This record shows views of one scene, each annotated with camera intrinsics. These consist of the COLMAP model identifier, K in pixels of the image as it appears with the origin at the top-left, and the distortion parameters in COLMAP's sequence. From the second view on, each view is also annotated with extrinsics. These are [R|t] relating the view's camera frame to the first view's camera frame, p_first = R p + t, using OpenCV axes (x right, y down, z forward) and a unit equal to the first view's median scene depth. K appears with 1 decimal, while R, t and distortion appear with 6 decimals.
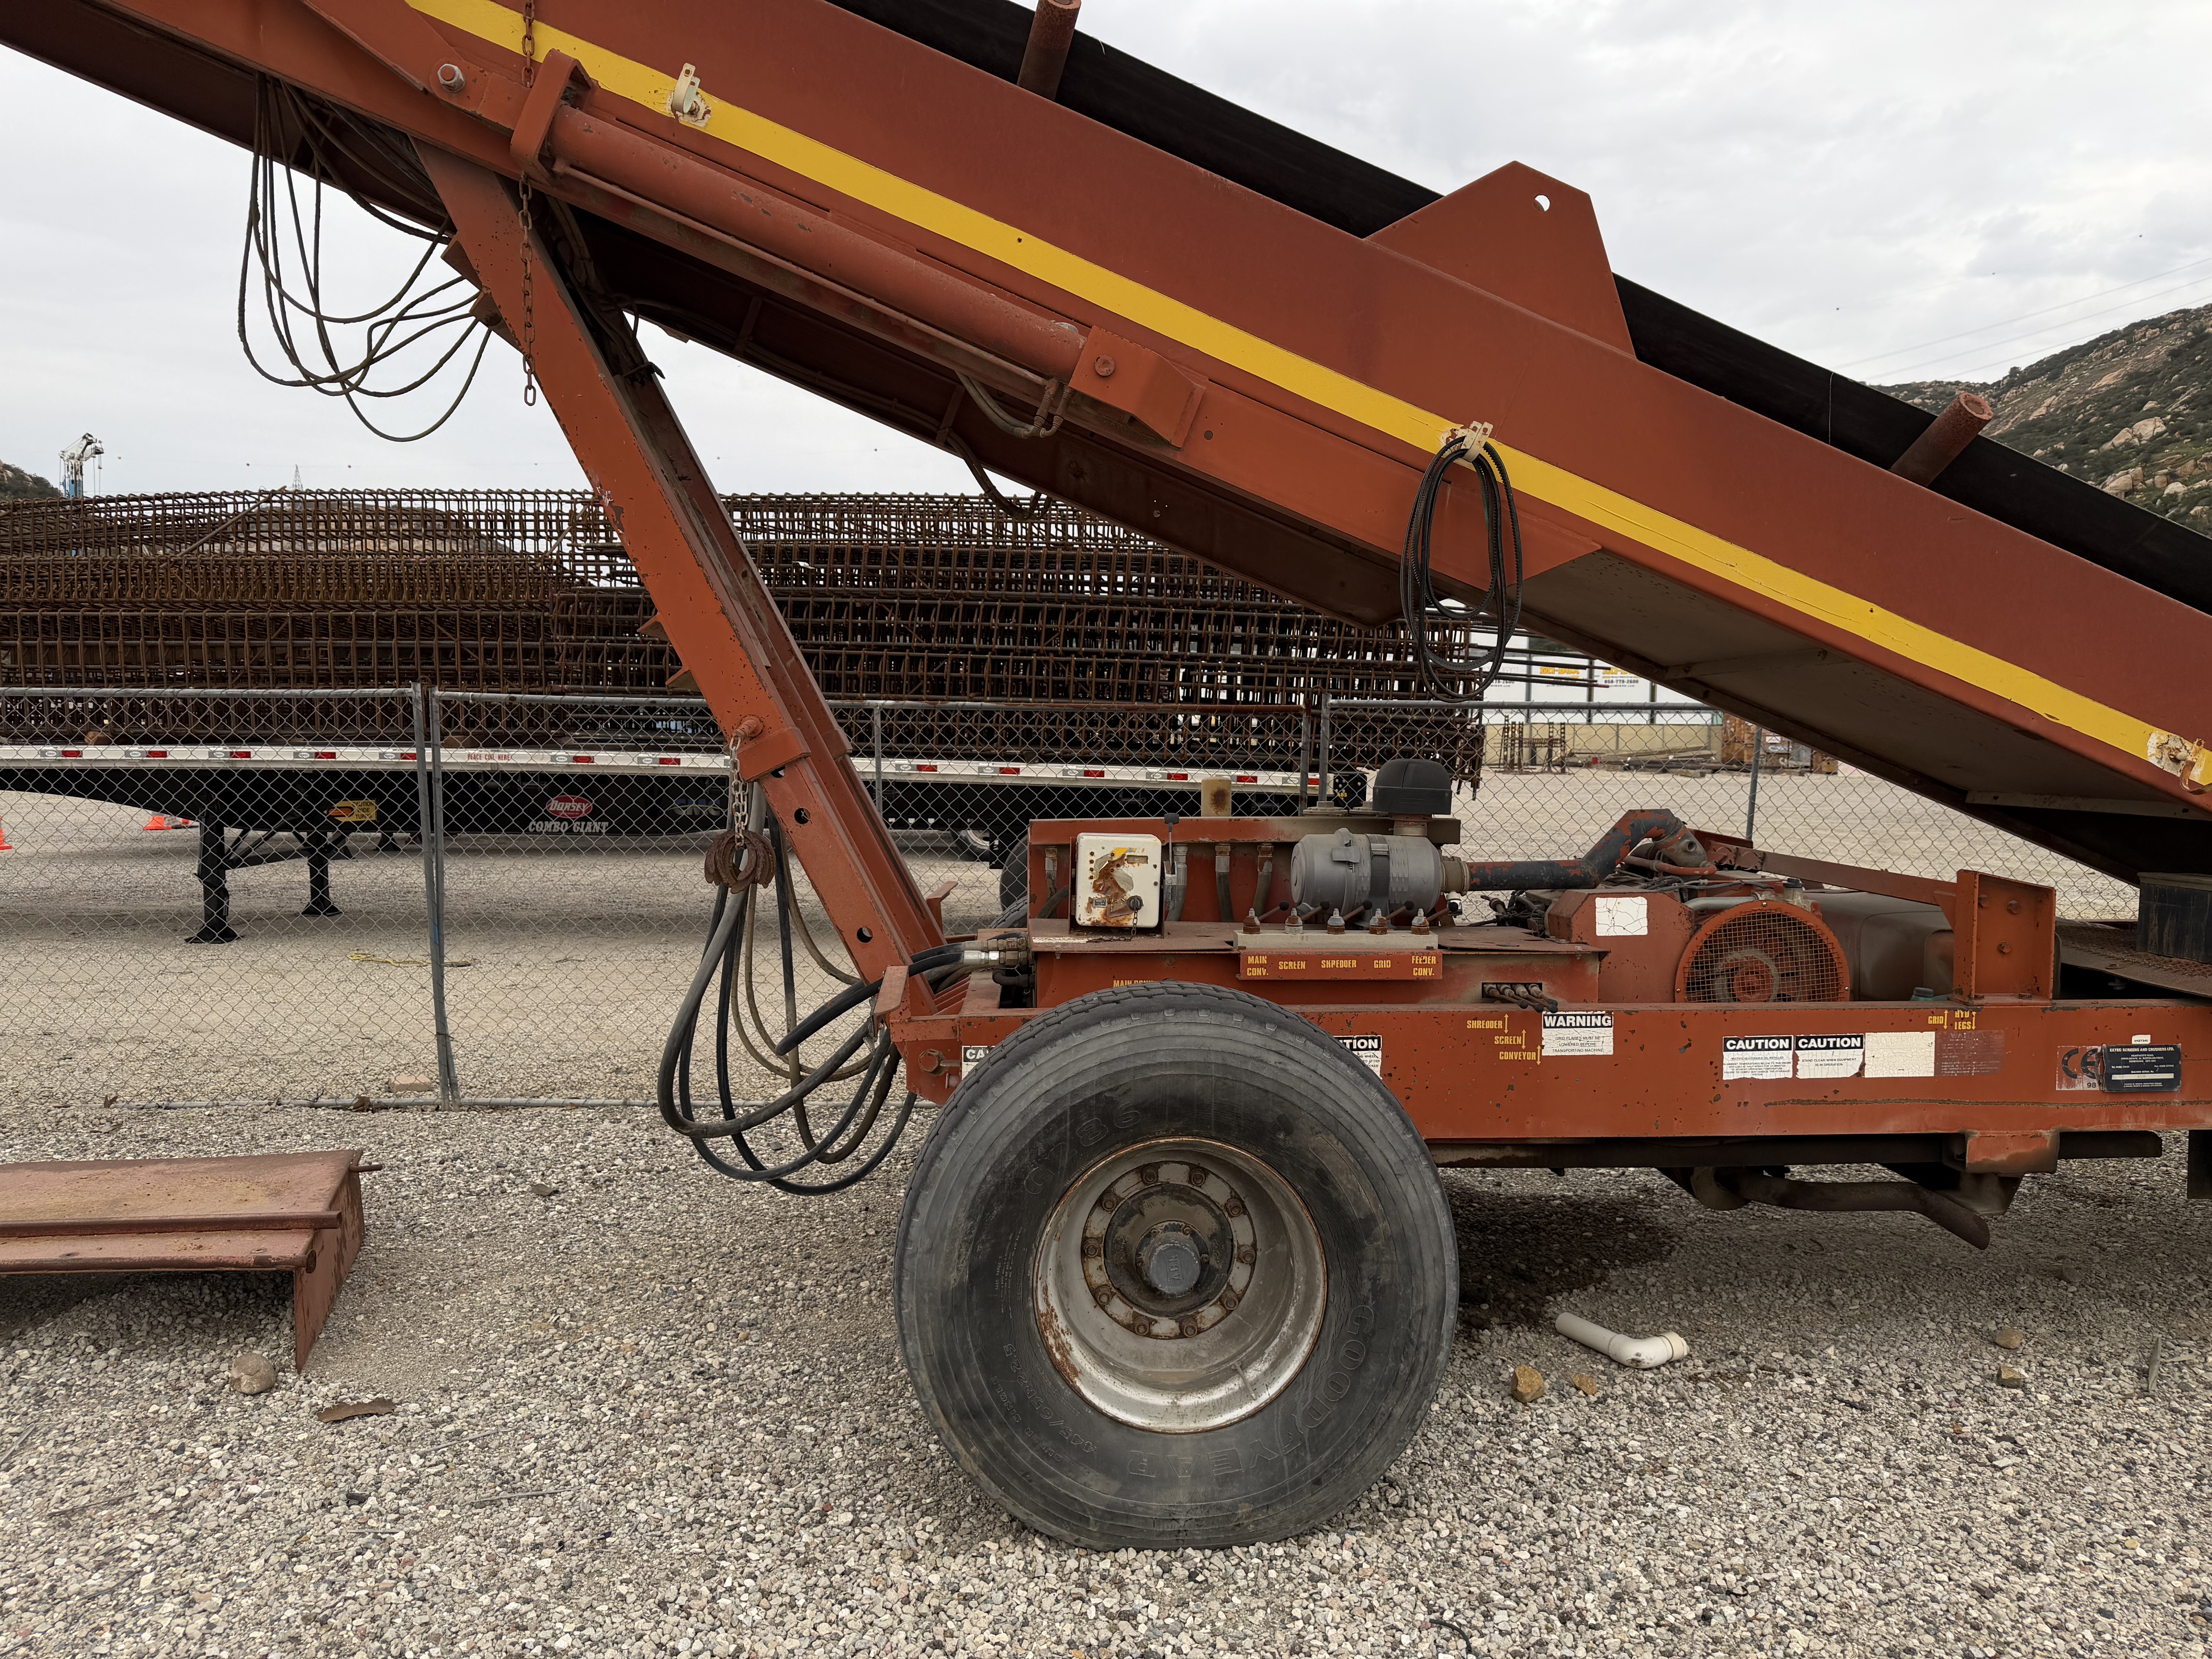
lens RADIAL K [[1585.5, 0, 1124.0], [0, 1585.5, 829.2], [0, 0, 1]] dist [0.018193, -0.027111]
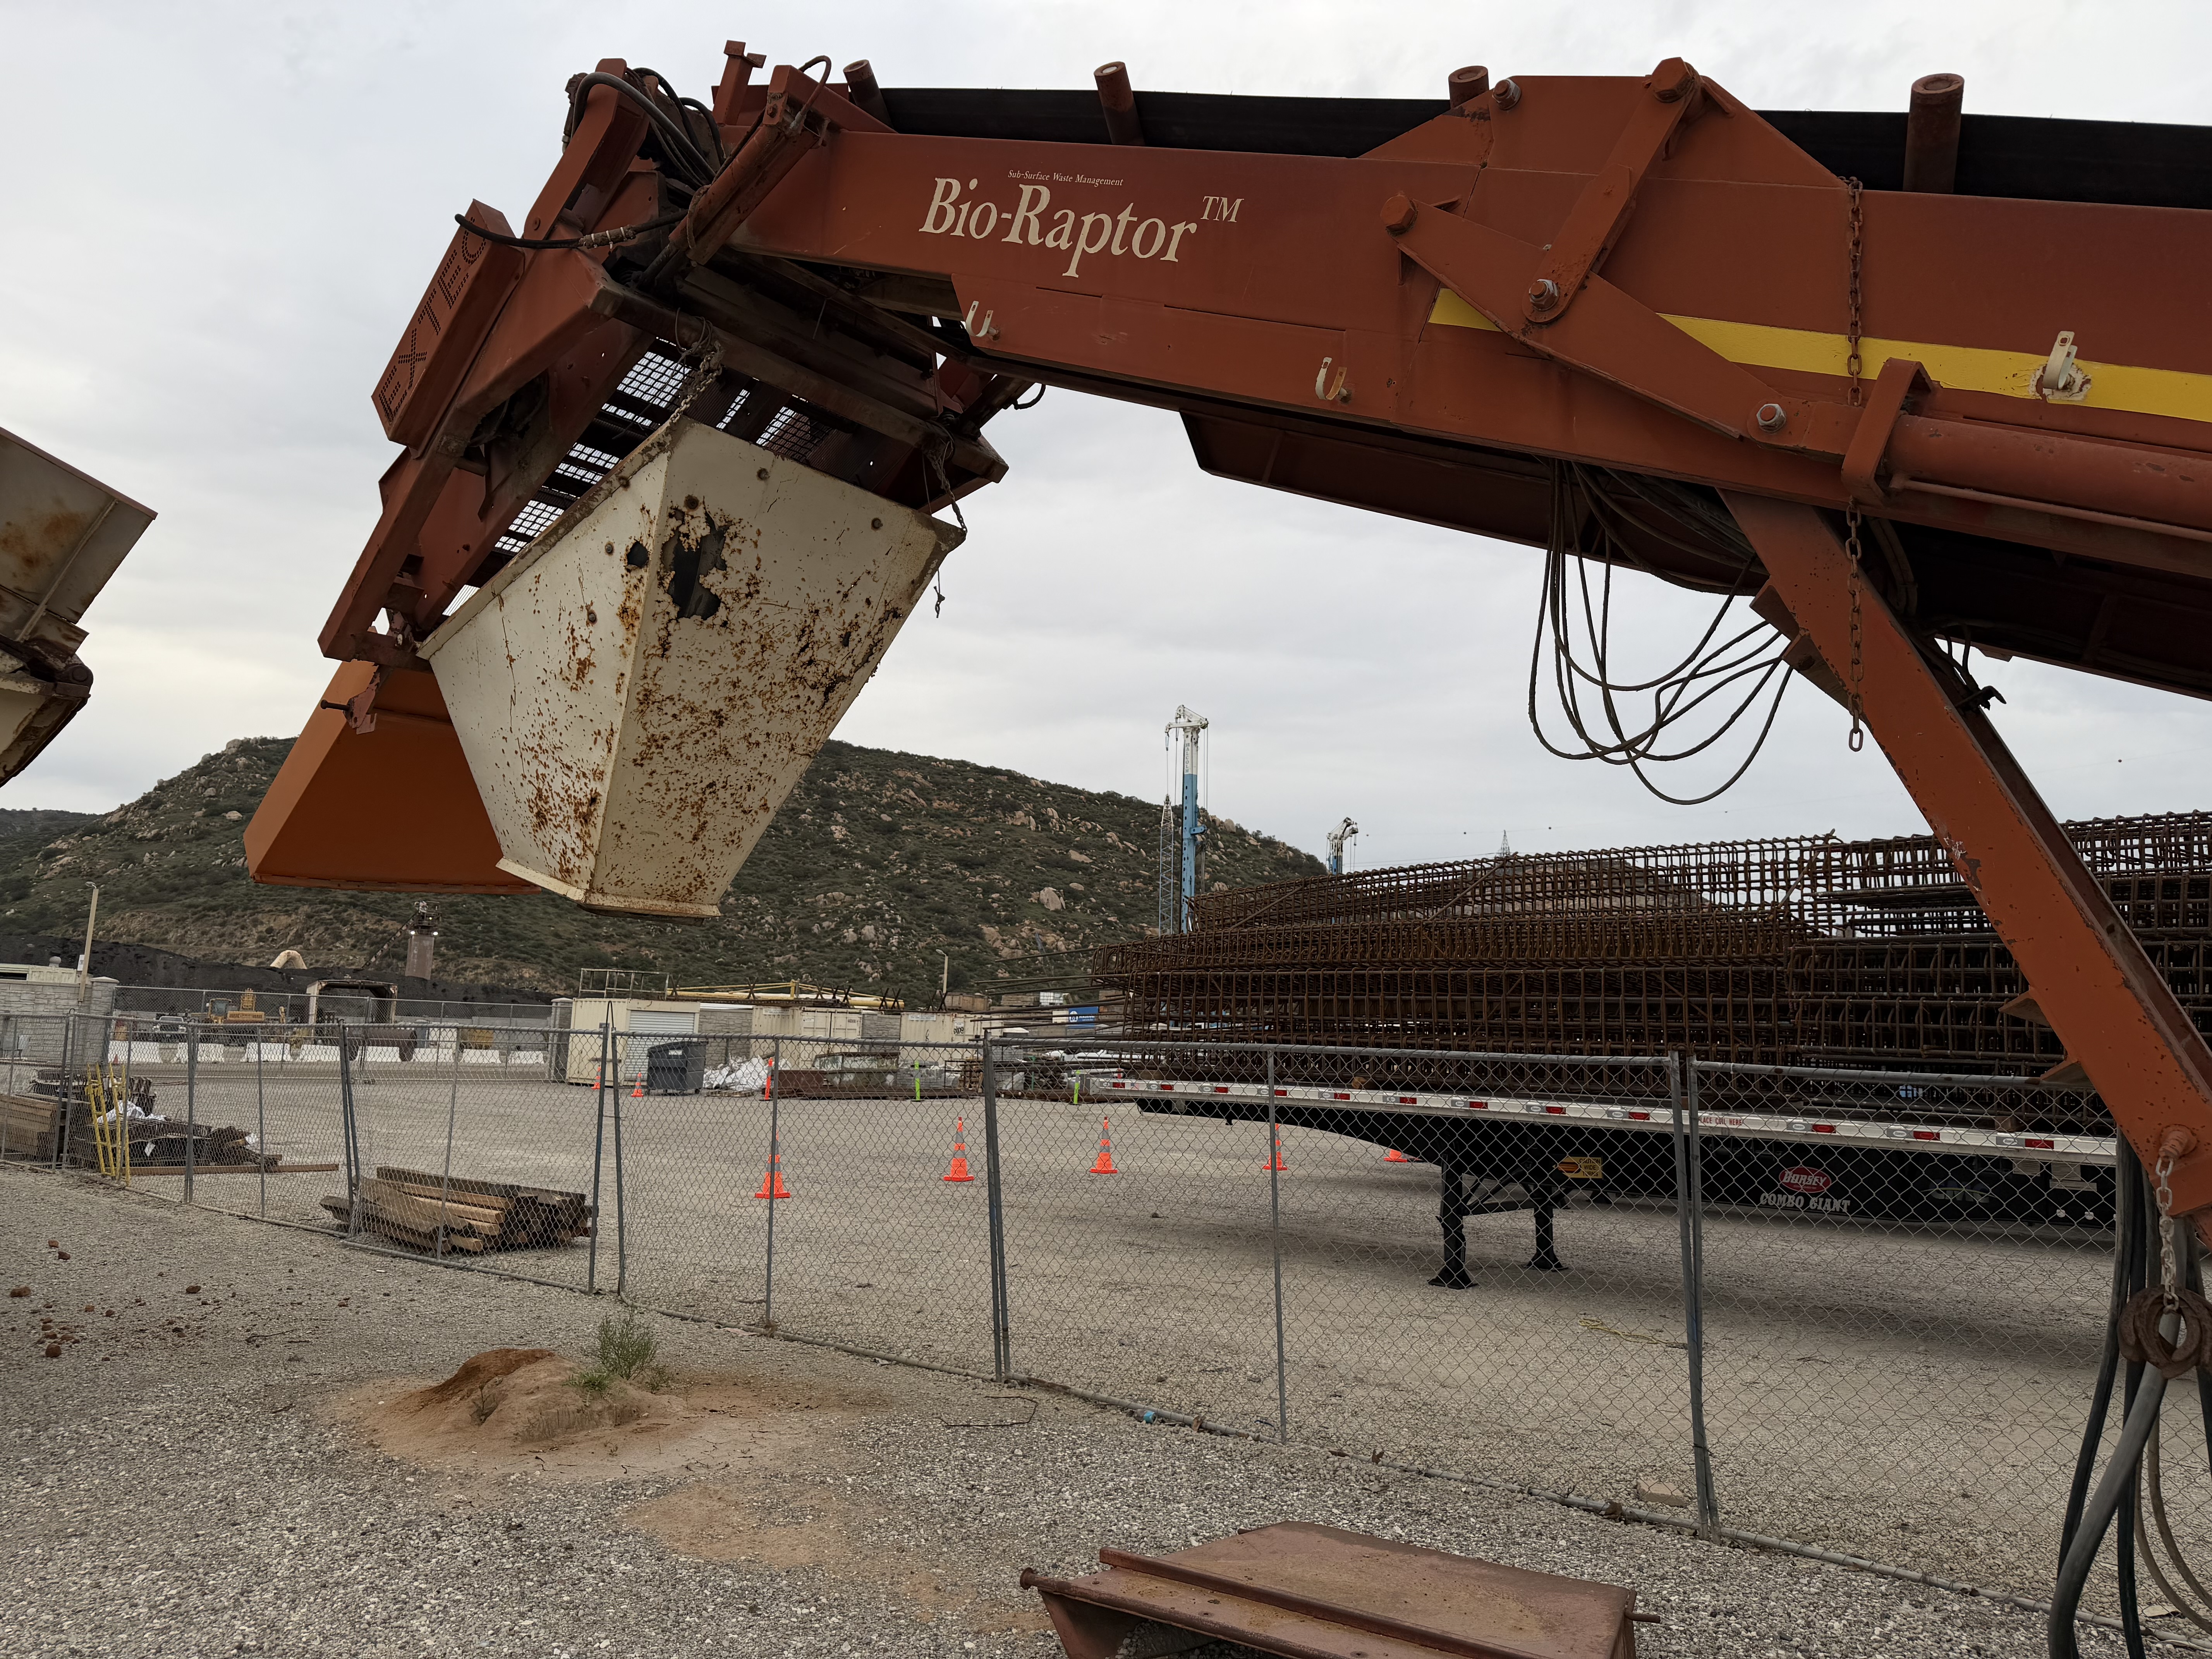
lens RADIAL K [[1561.2, 0, 1056.2], [0, 1561.2, 771.4], [0, 0, 1]] dist [0.034552, -0.002543]
pose [[0.729231, -0.099511, -0.676993, -0.033993], [-0.074080, 0.972073, -0.222681, -0.009880], [0.680245, 0.212538, 0.701494, 0.031282]]
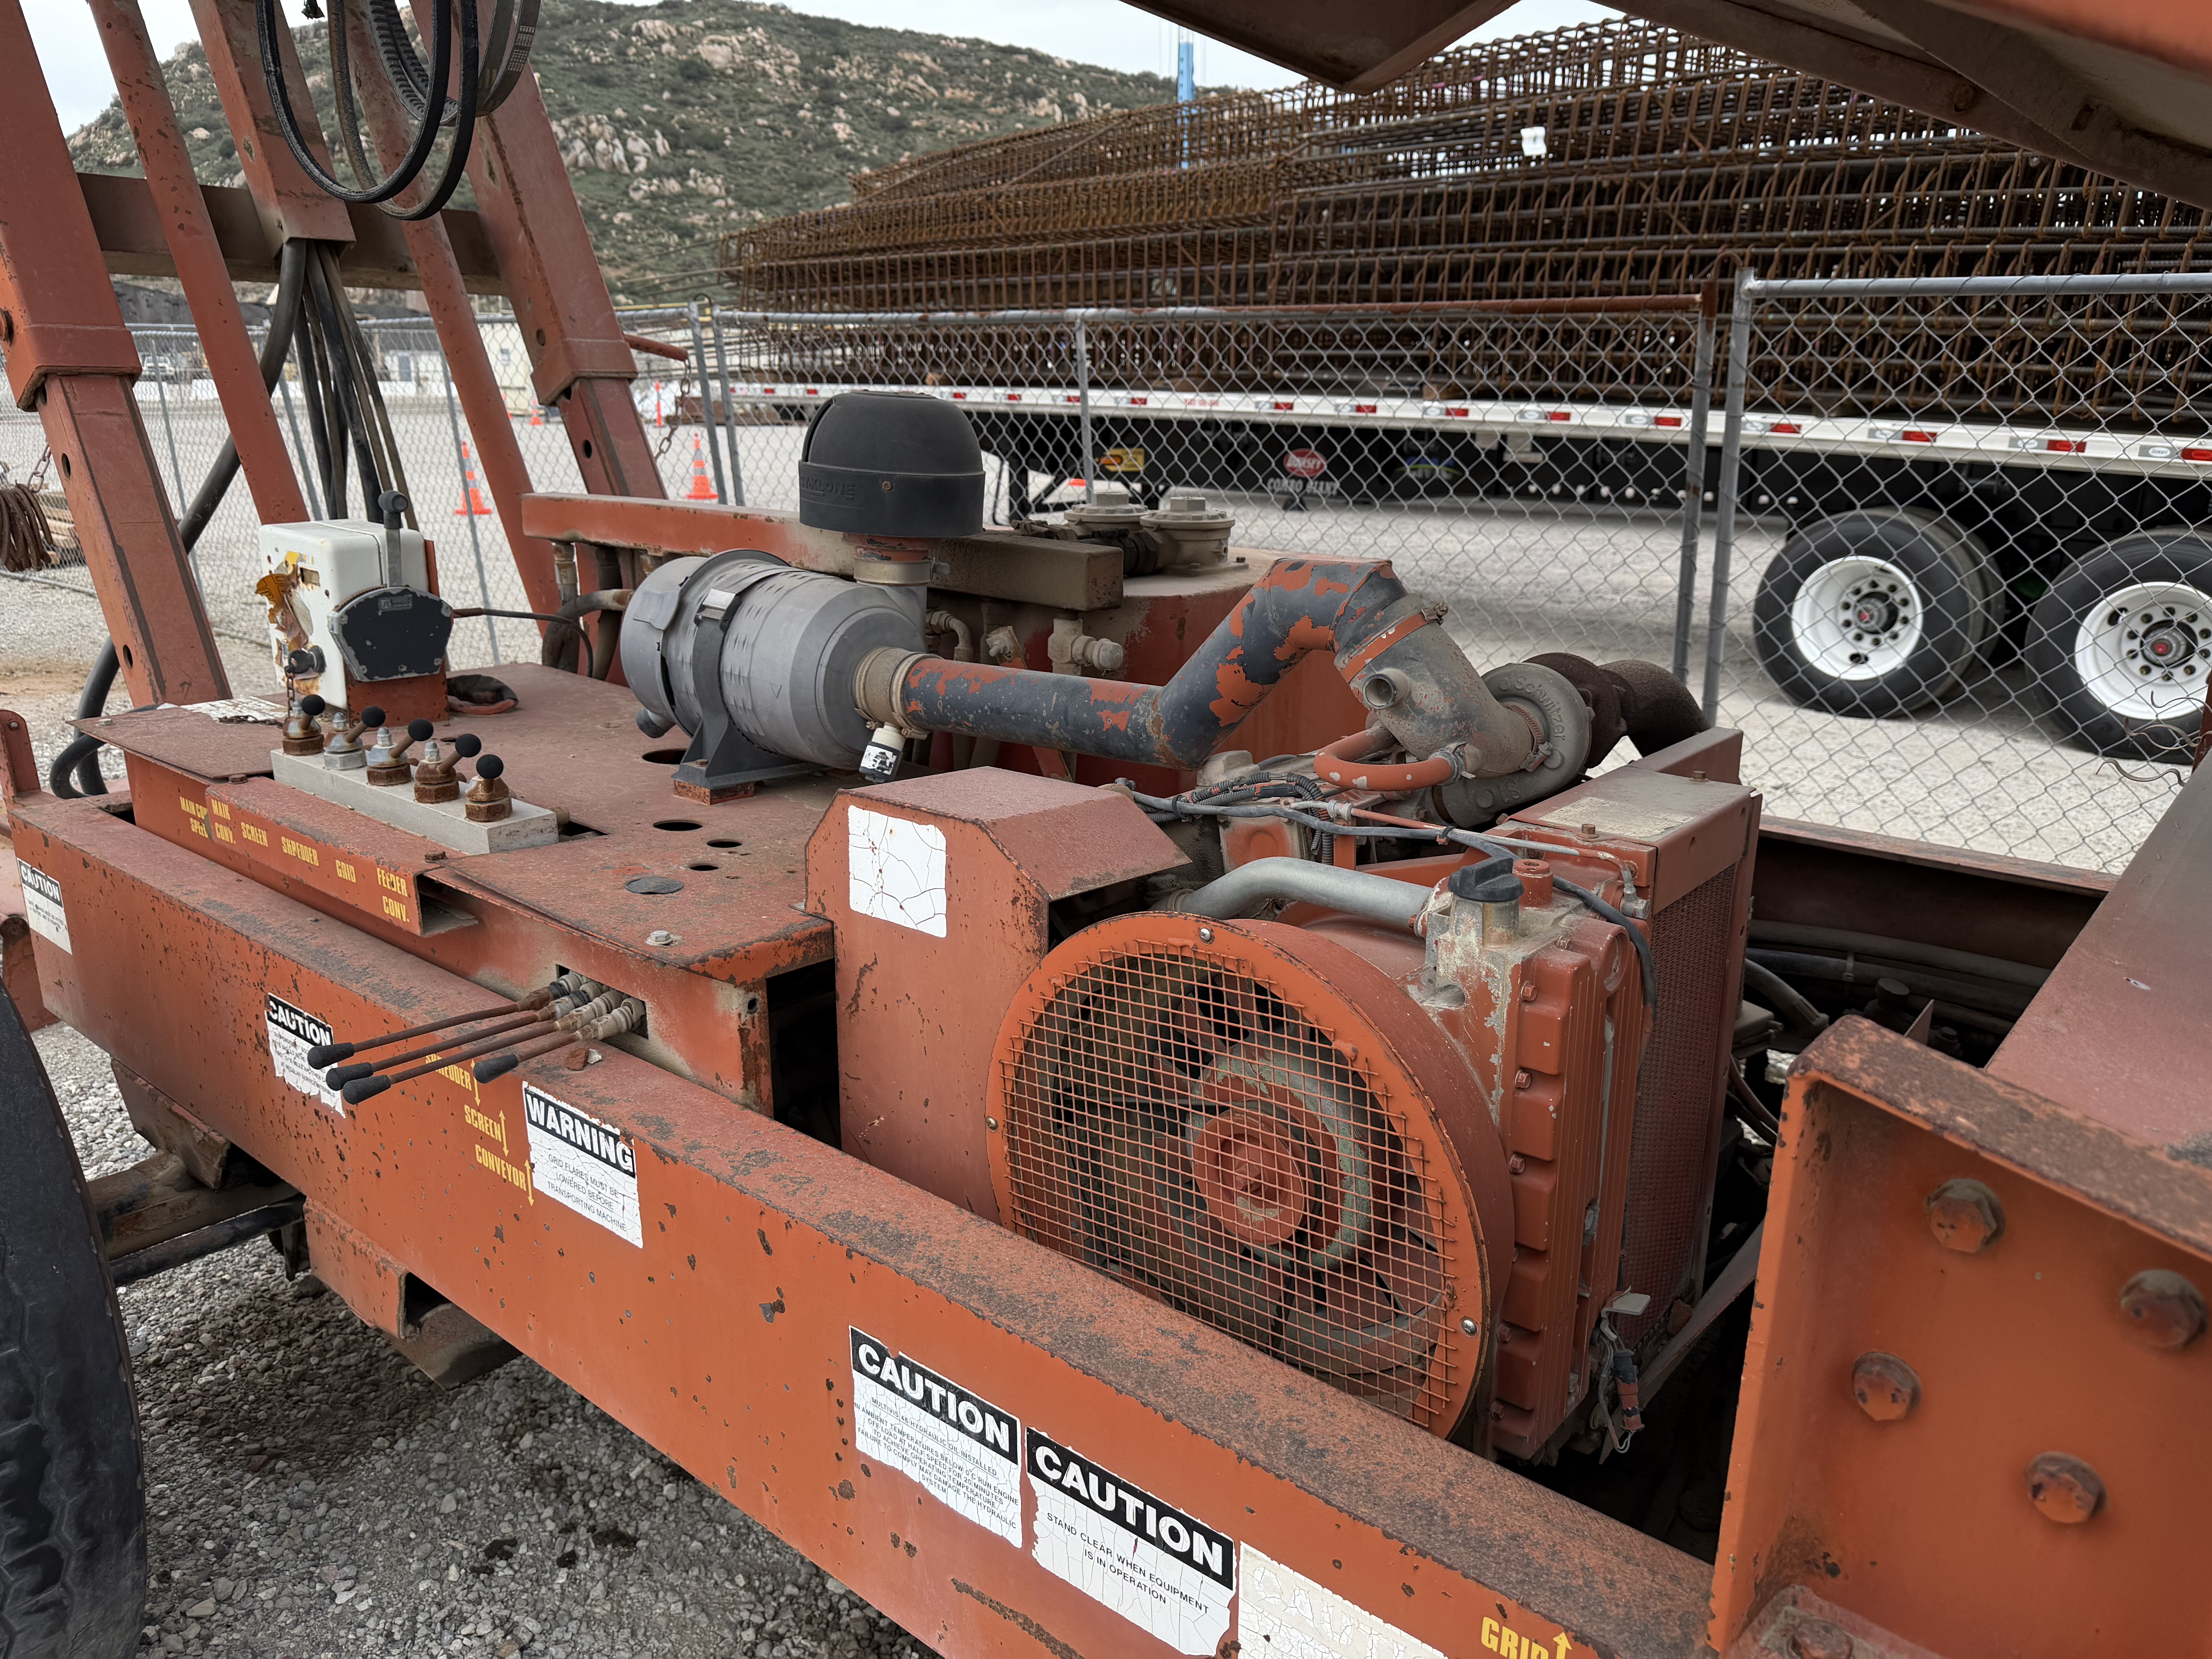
lens RADIAL K [[1585.5, 0, 1124.0], [0, 1585.5, 829.2], [0, 0, 1]] dist [0.018193, -0.027111]
pose [[0.701610, 0.197481, -0.684649, 0.242060], [-0.050448, 0.972184, 0.228721, -0.014501], [0.710773, -0.125934, 0.692057, 0.333322]]
